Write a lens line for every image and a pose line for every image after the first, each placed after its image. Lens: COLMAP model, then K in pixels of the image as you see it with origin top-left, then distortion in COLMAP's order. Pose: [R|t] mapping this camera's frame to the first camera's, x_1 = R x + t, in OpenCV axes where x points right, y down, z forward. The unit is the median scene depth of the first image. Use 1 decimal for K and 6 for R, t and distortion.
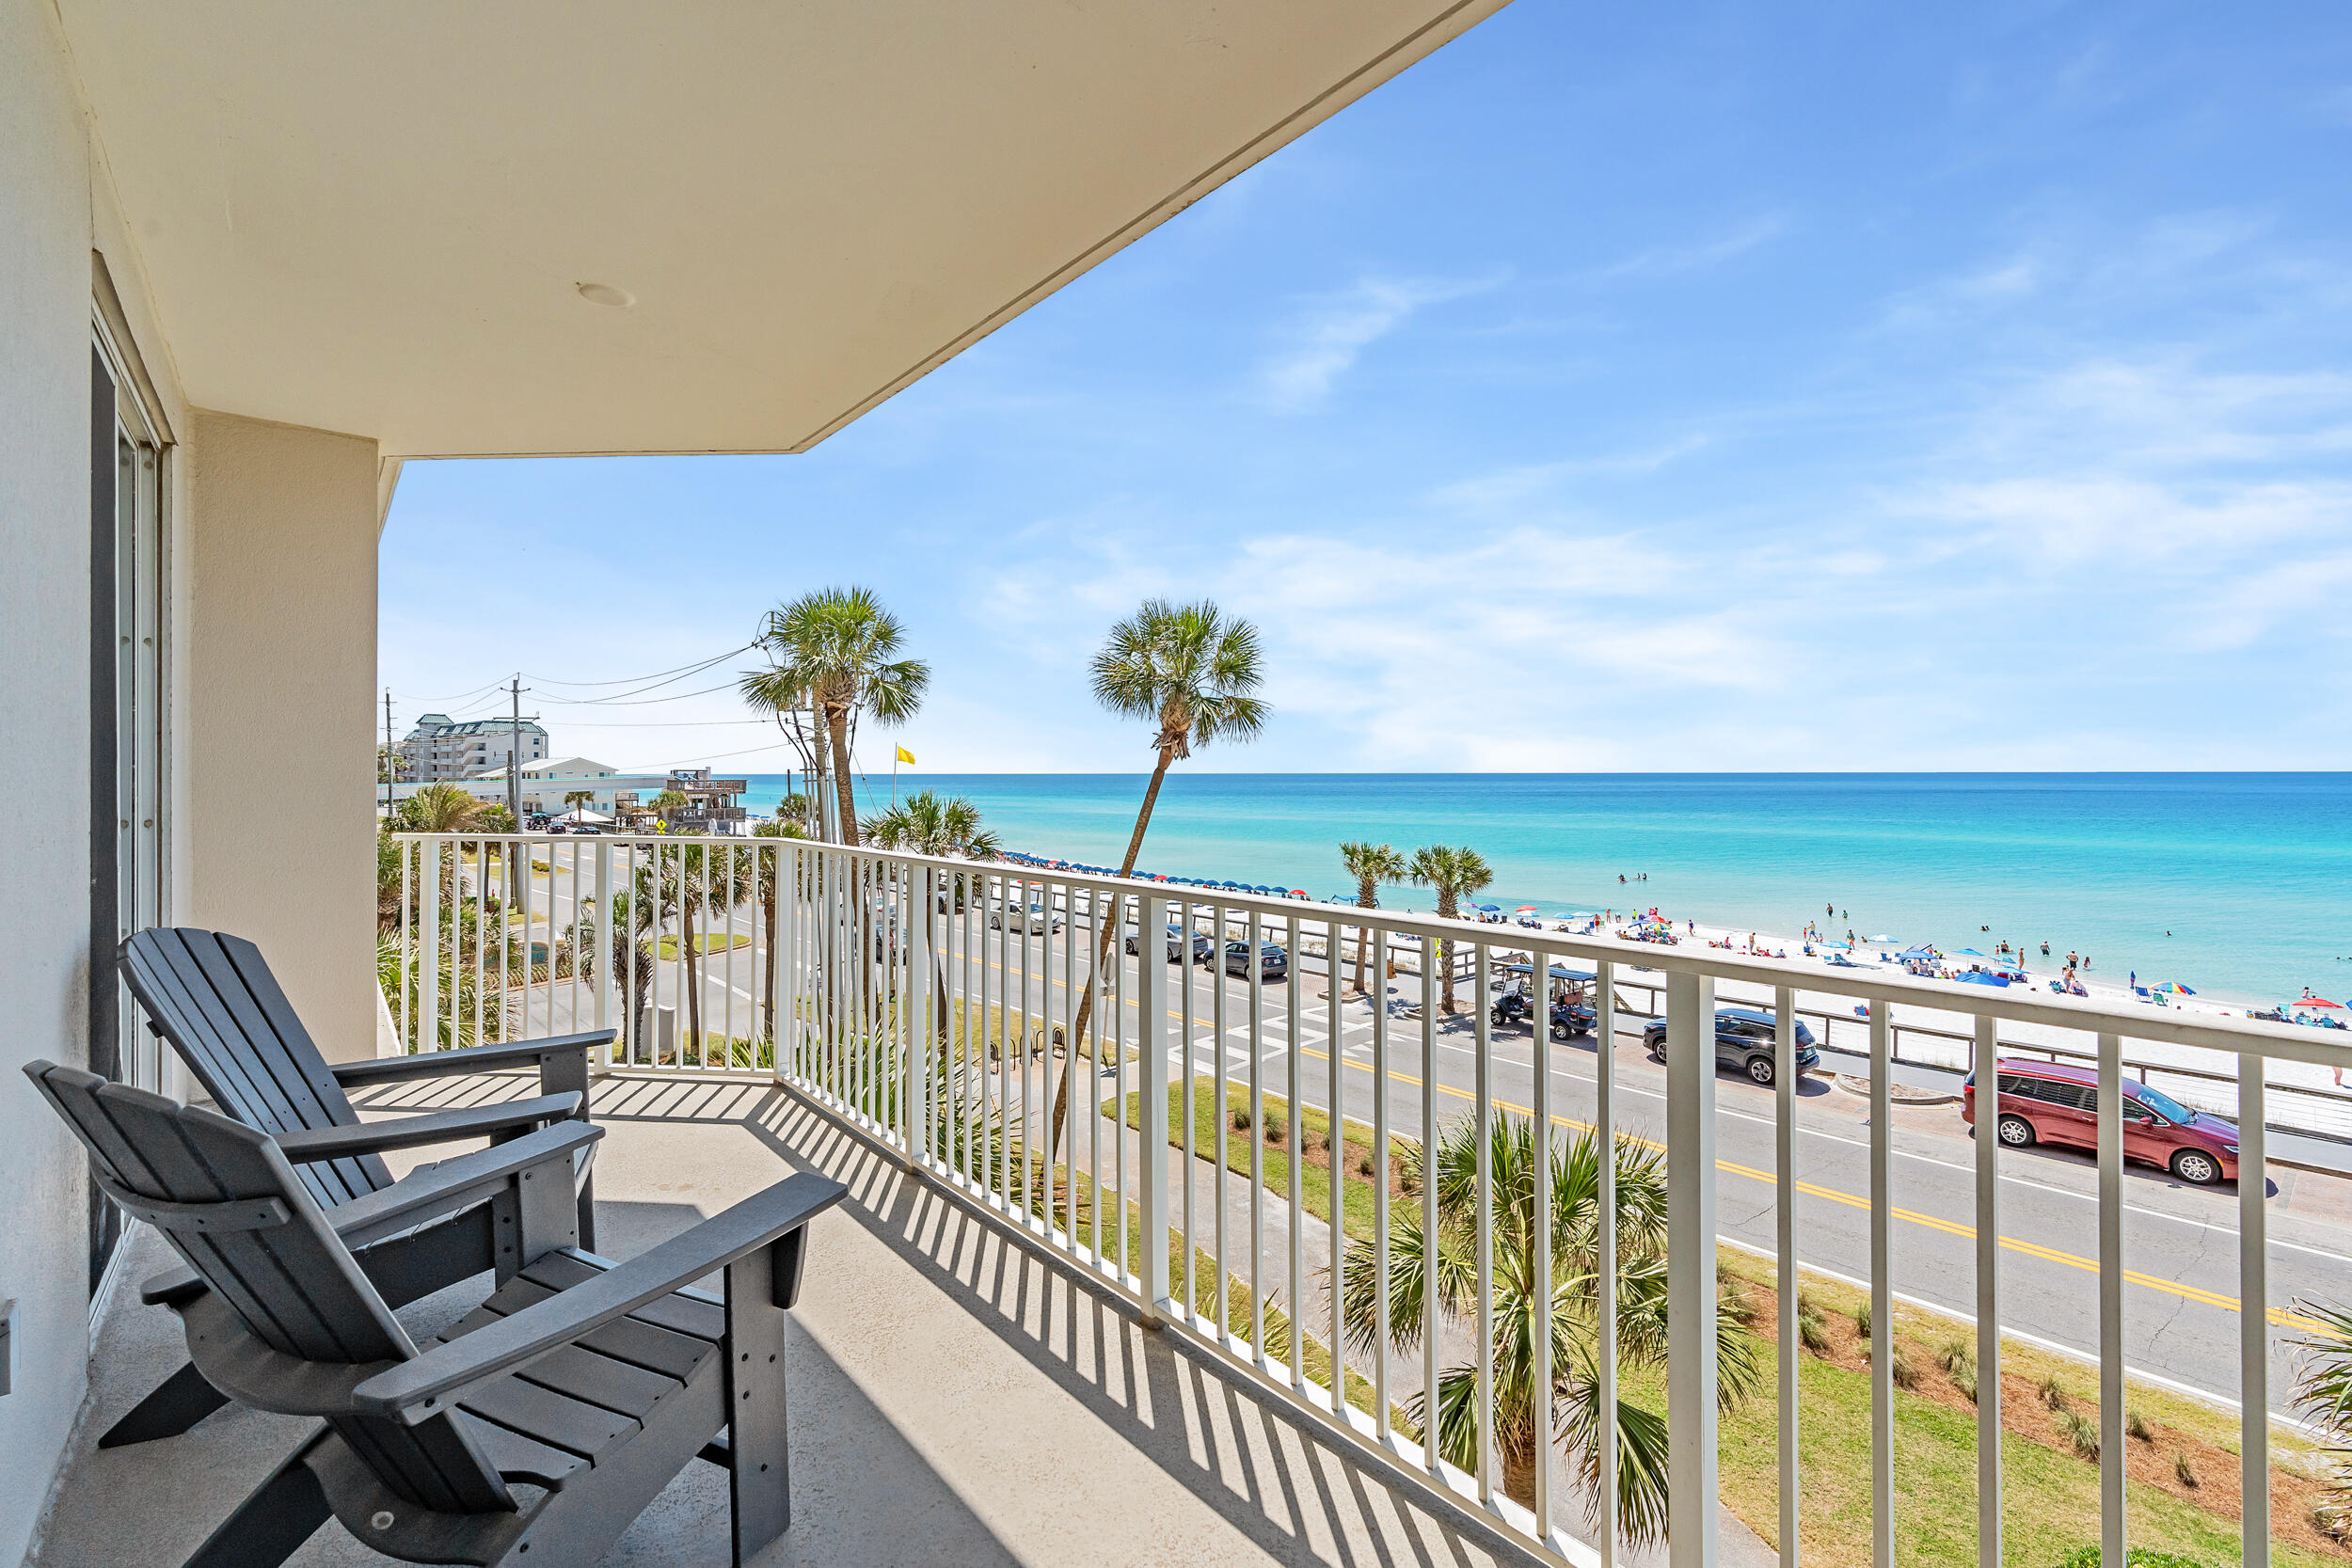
lens RADIAL K [[1047.7, 0, 1190.2], [0, 1047.7, 778.5], [0, 0, 1]] dist [-0.012985, 0.003693]
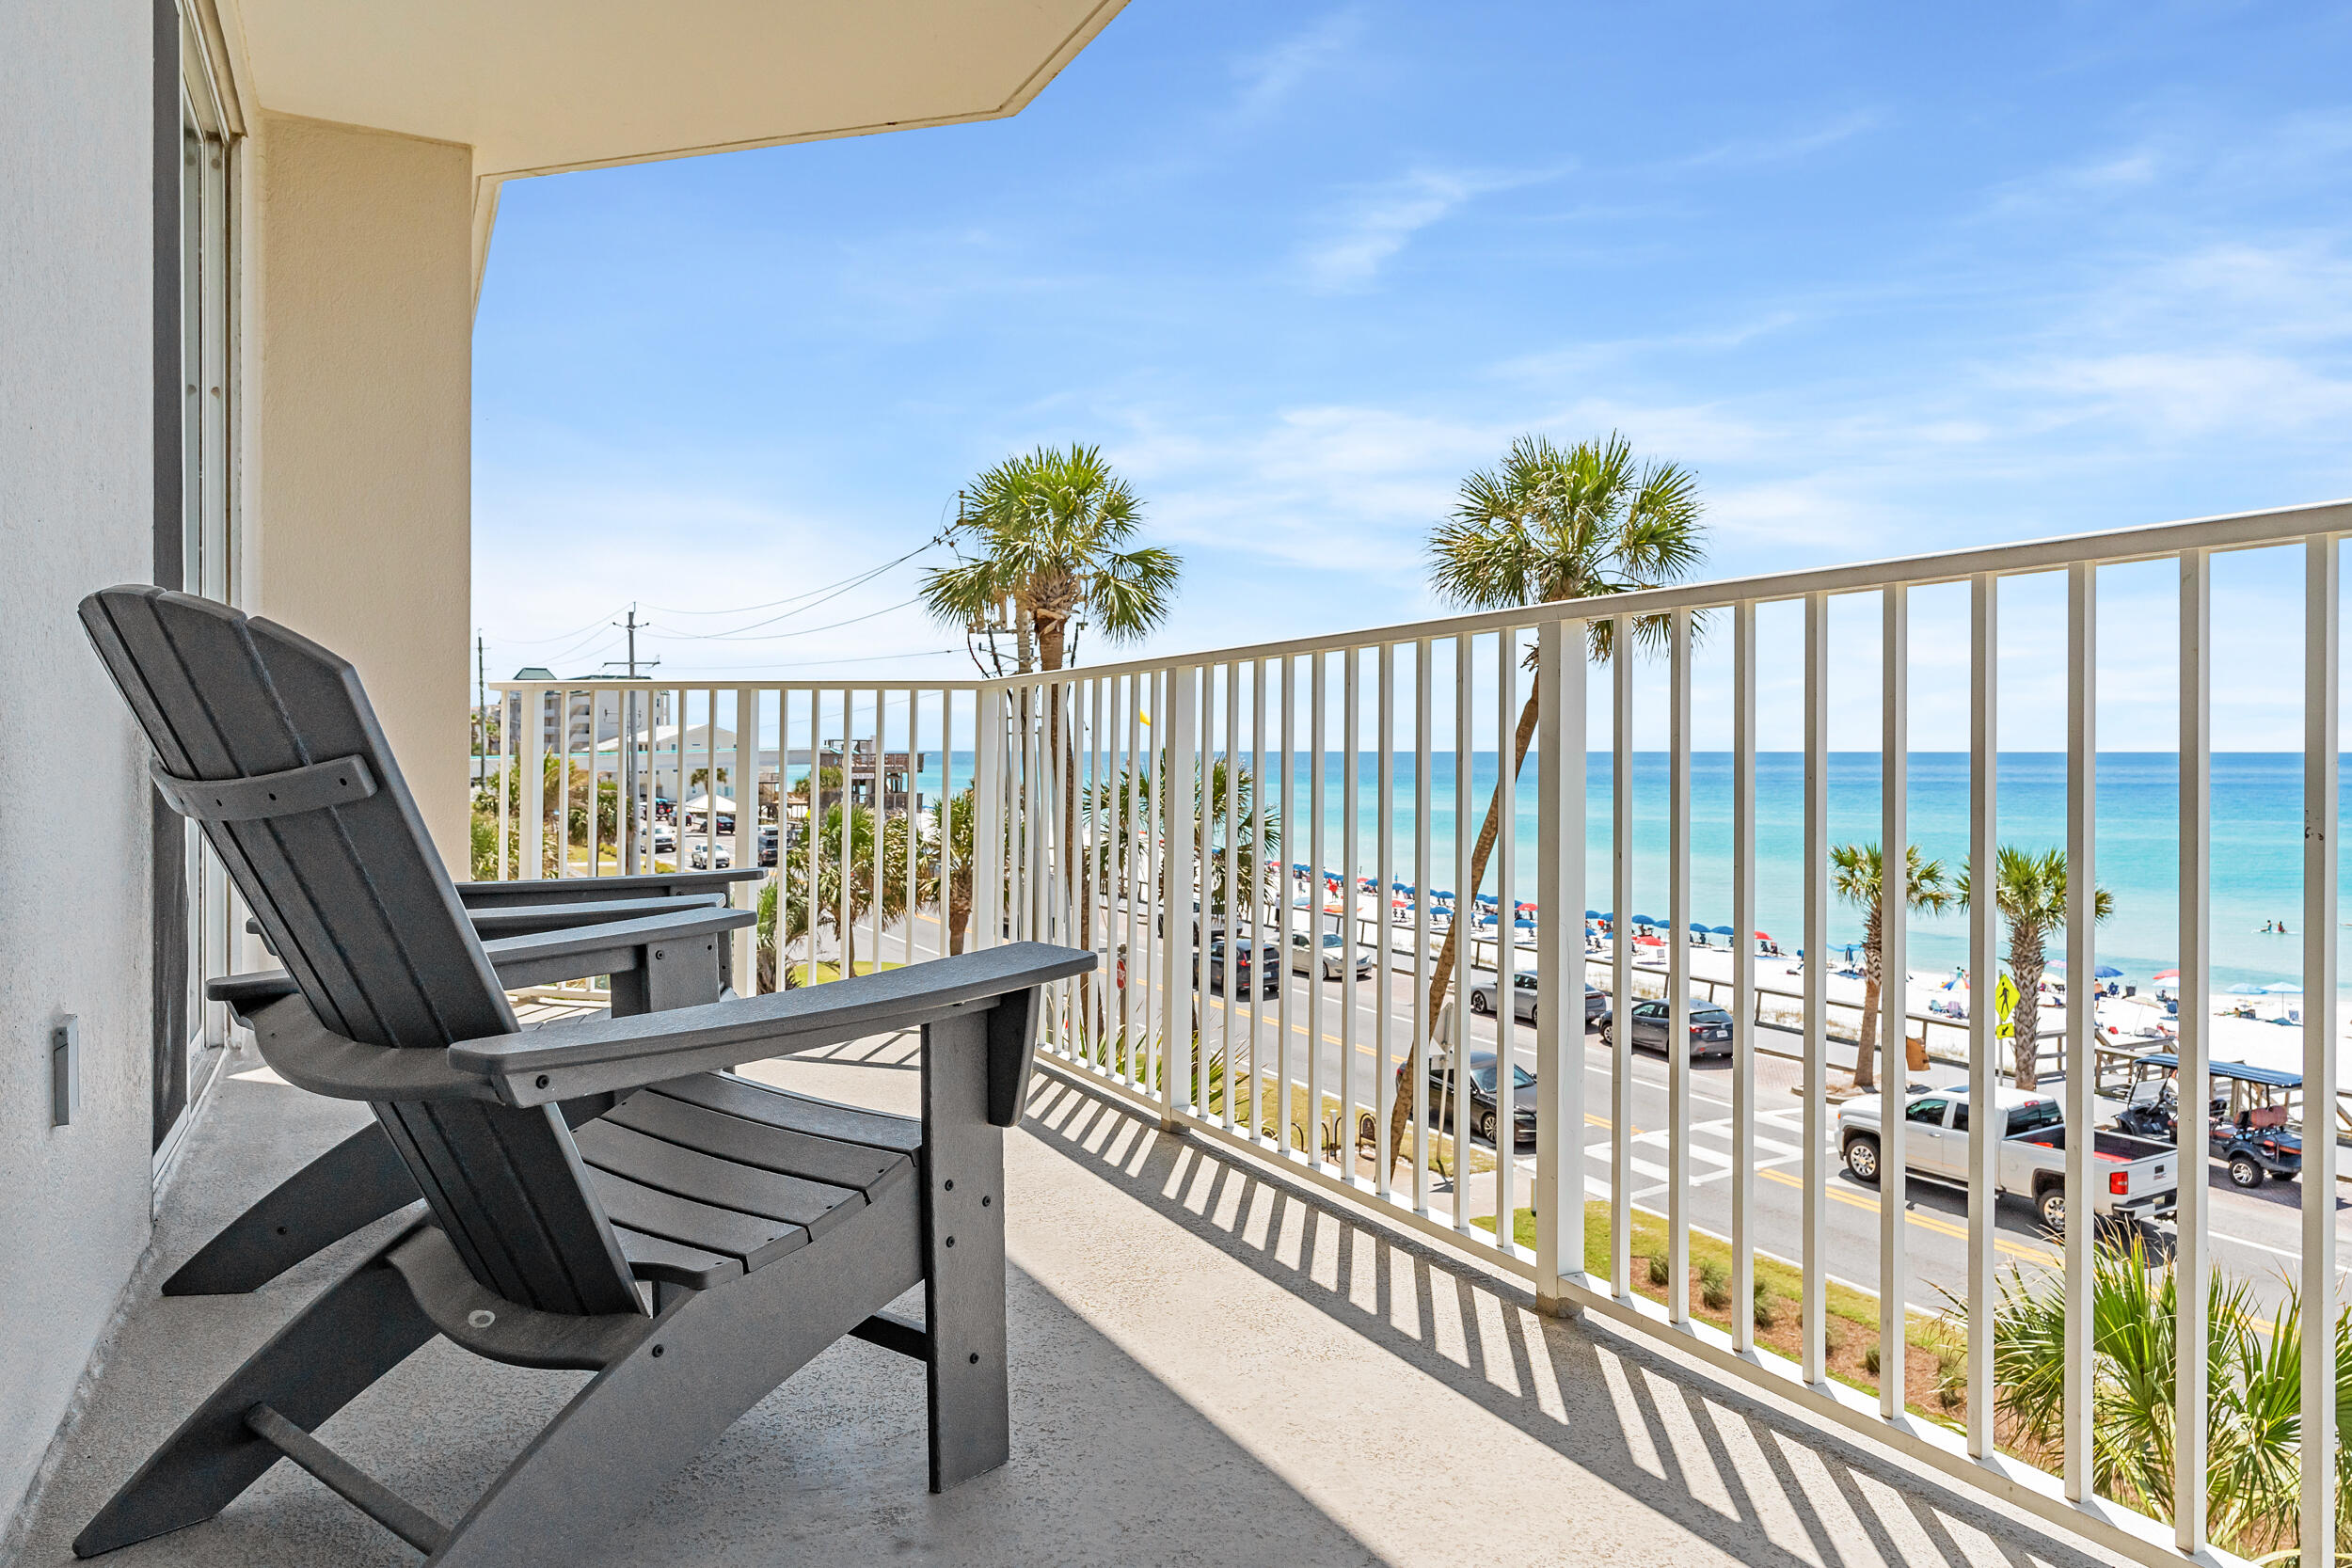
lens RADIAL K [[1597.4, 0, 1159.3], [0, 1597.4, 782.6], [0, 0, 1]] dist [0.003151, -0.004789]
pose [[0.967671, 0.012177, -0.251921, -0.018153], [-0.008547, 0.999843, 0.015496, 0.123886], [0.252070, -0.012842, 0.967624, 0.018633]]
